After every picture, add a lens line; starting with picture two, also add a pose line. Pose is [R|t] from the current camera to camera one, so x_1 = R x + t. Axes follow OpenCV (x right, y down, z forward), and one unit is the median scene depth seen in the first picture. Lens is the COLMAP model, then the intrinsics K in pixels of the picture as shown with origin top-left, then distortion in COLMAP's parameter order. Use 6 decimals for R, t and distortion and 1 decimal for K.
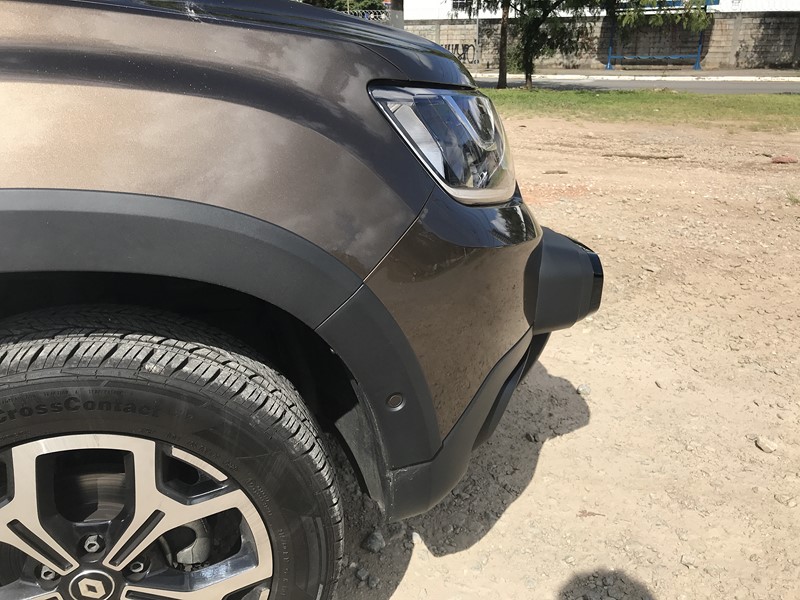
lens RADIAL K [[647.2, 0, 398.1], [0, 647.2, 298.6], [0, 0, 1]] dist [0.005542, 0.005870]
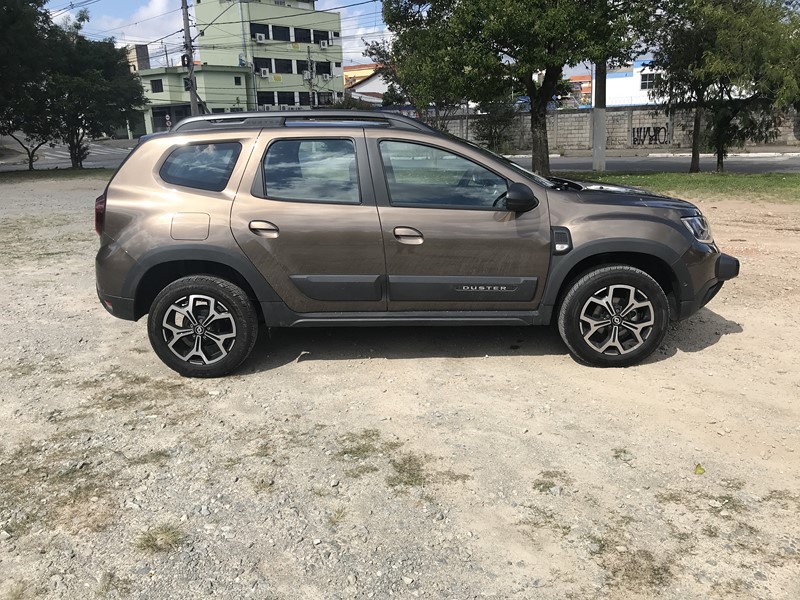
lens RADIAL K [[647.2, 0, 399.1], [0, 647.2, 299.5], [0, 0, 1]] dist [0.005542, 0.005870]
pose [[0.965442, 0.028571, -0.259046, -0.094788], [-0.055908, 0.993537, -0.098784, 0.102911], [0.254550, 0.109853, 0.960800, -0.486192]]
